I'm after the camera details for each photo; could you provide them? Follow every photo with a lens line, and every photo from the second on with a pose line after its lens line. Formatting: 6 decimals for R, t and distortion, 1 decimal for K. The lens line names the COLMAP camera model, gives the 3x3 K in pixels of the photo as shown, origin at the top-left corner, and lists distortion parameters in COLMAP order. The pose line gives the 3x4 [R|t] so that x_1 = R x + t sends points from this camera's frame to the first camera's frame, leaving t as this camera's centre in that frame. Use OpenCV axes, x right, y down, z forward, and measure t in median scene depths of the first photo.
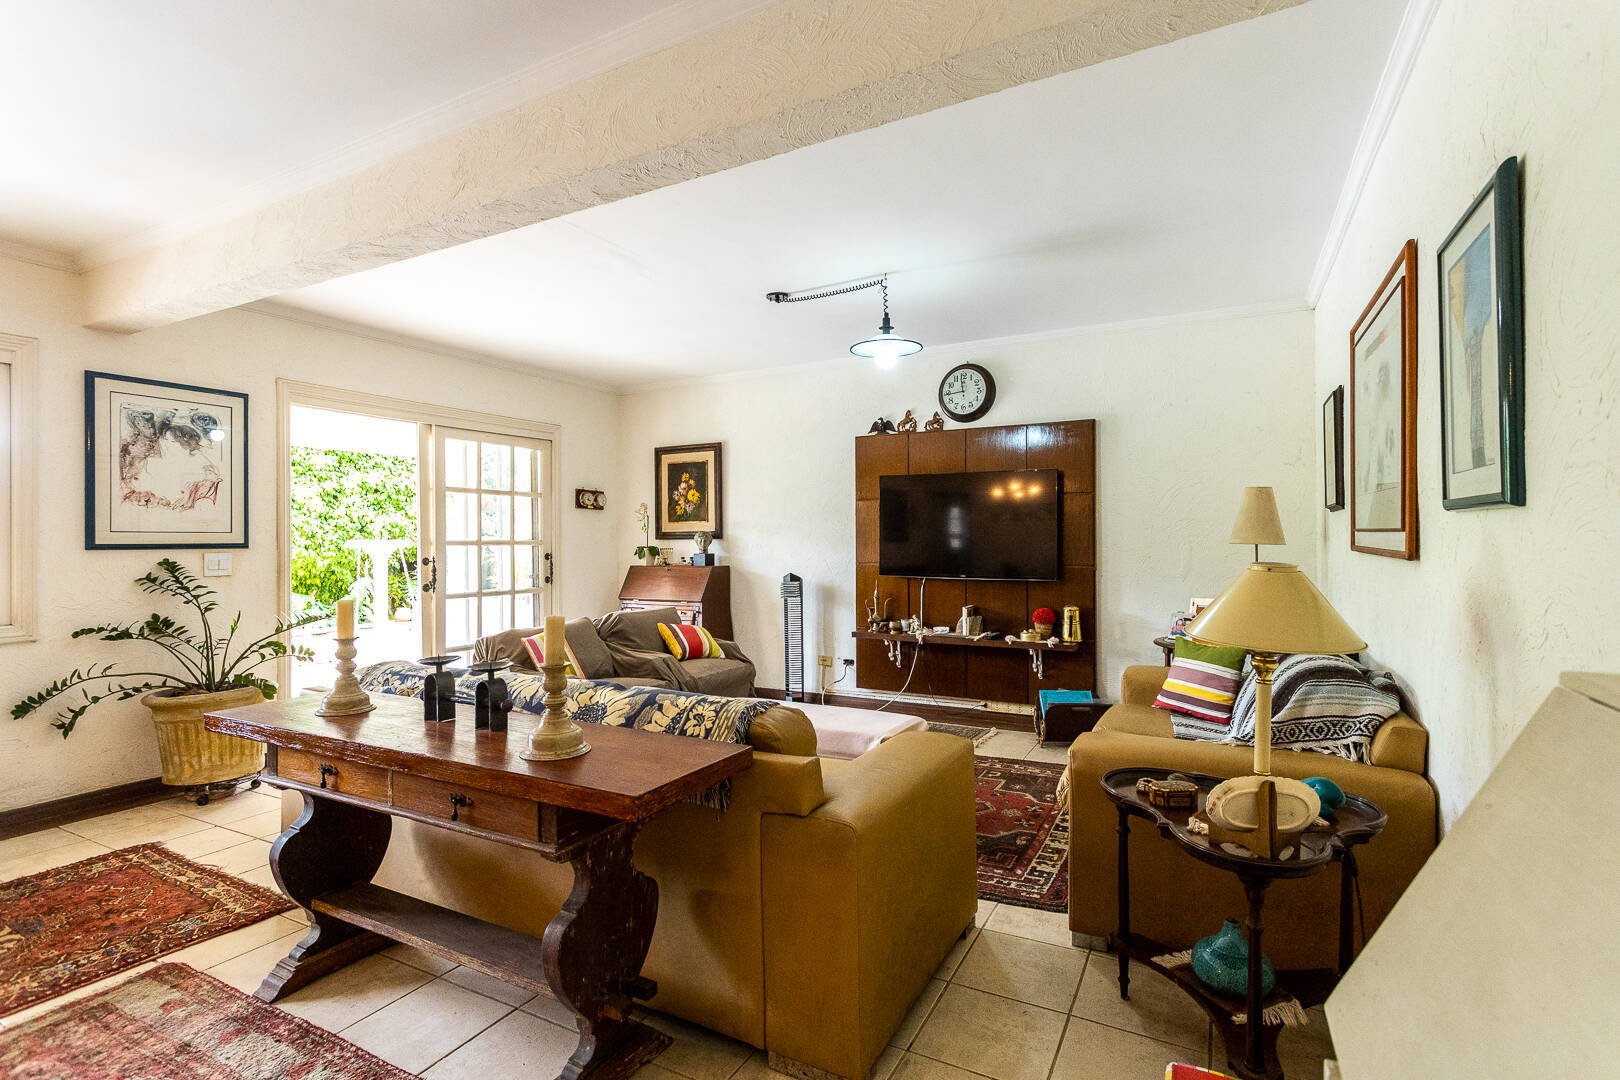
lens RADIAL K [[767.6, 0, 814.4], [0, 767.6, 532.5], [0, 0, 1]] dist [0.005150, 0.001224]
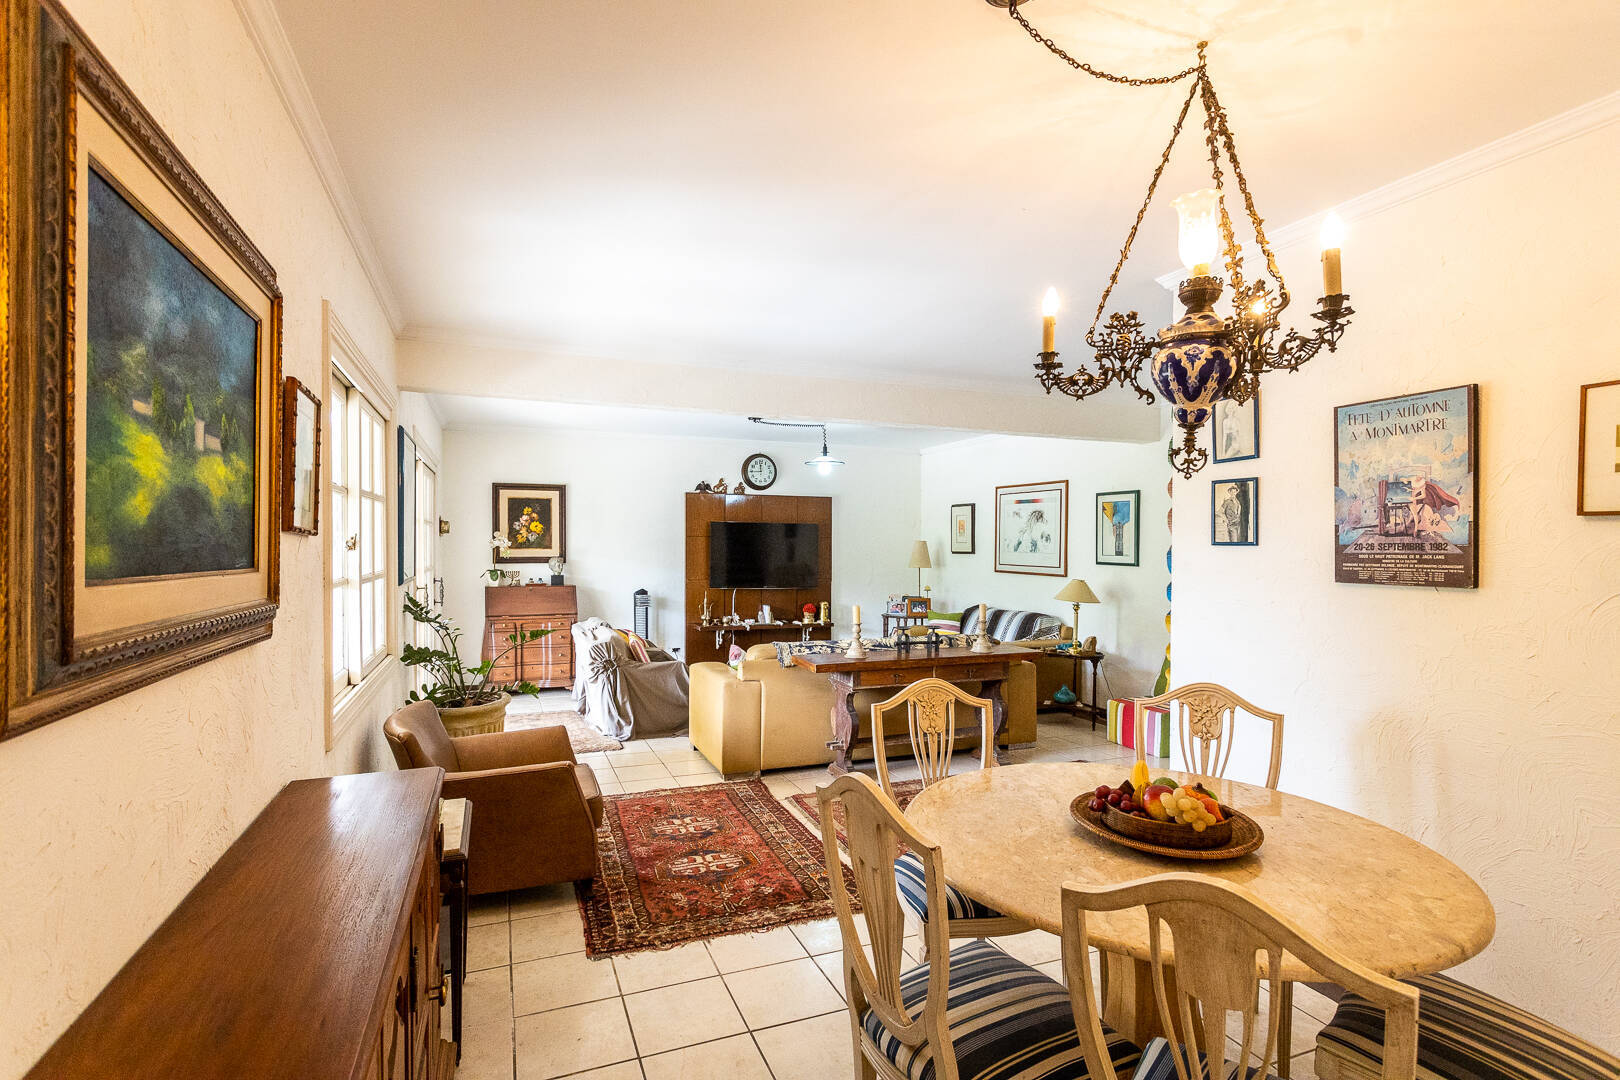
lens RADIAL K [[761.3, 0, 807.7], [0, 761.3, 537.1], [0, 0, 1]] dist [0.003519, 0.001345]
pose [[0.655011, 0.019317, 0.755372, -0.789299], [-0.015816, 0.999805, -0.011853, -0.024923], [-0.755454, -0.004183, 0.655189, -0.097683]]
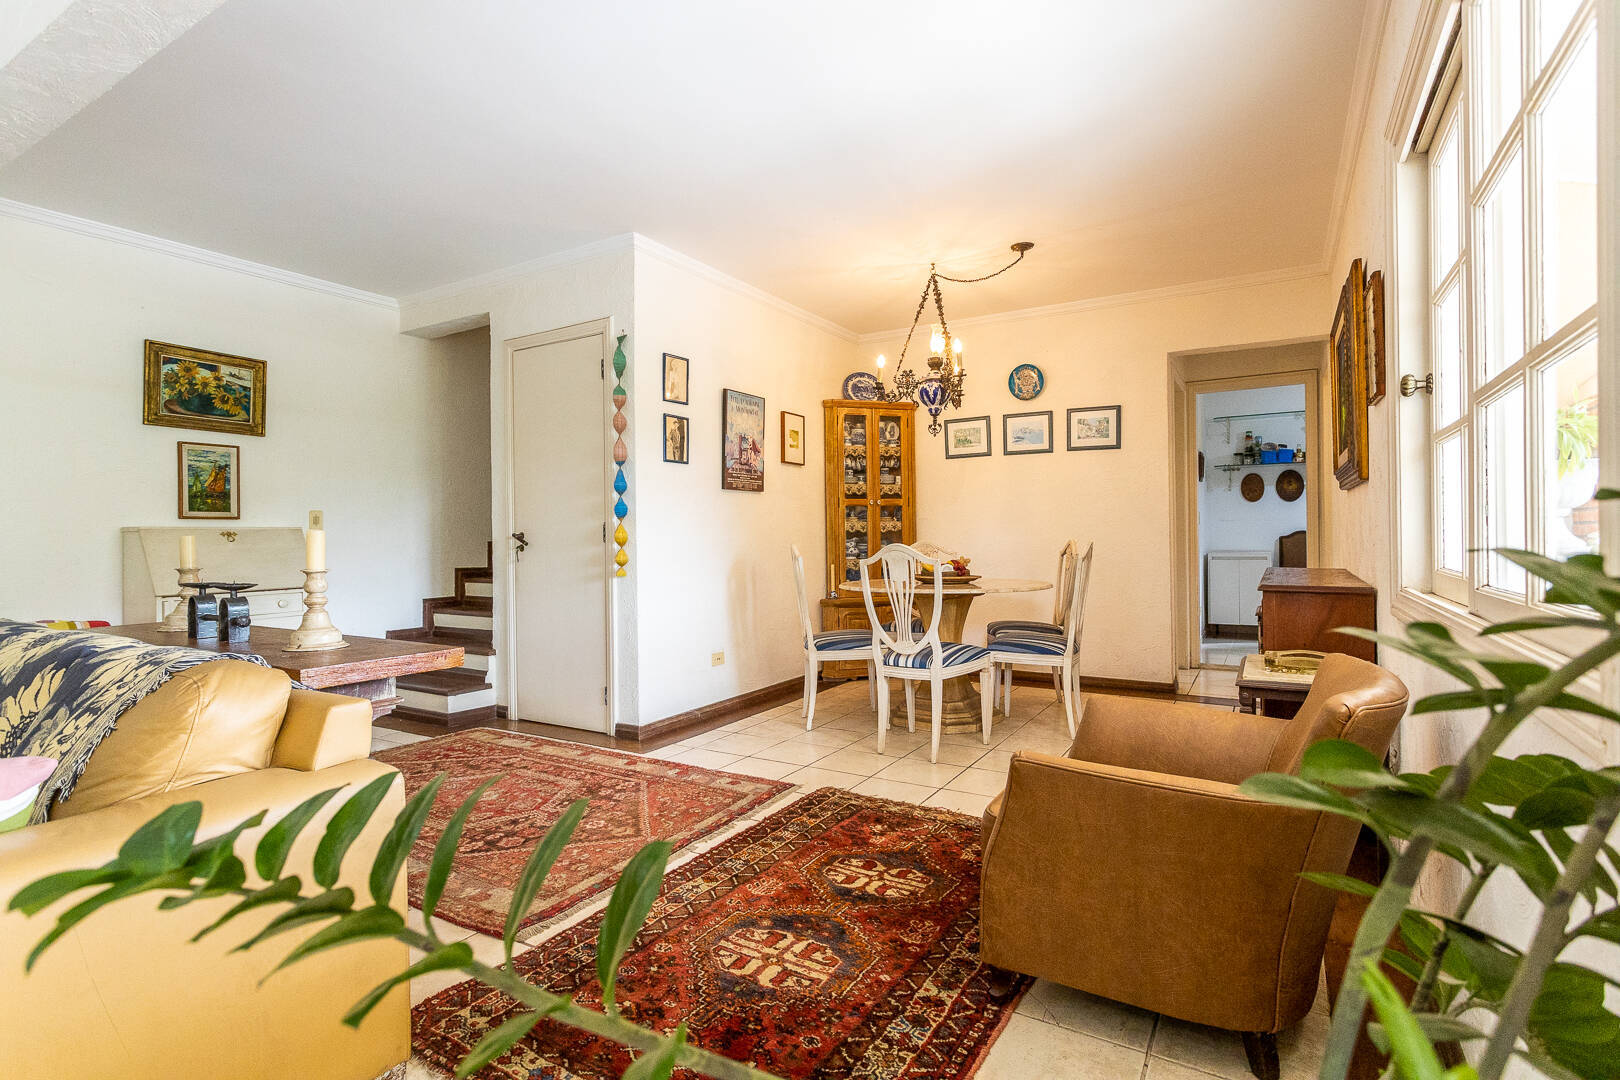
lens RADIAL K [[803.0, 0, 810.0], [0, 803.0, 540.0], [0, 0, 1]] dist [0.000065, 0.000256]
pose [[-0.998111, 0.011540, 0.060336, -0.428754], [0.011359, 0.999930, -0.003340, 0.038453], [-0.060371, -0.002649, -0.998173, 0.671749]]
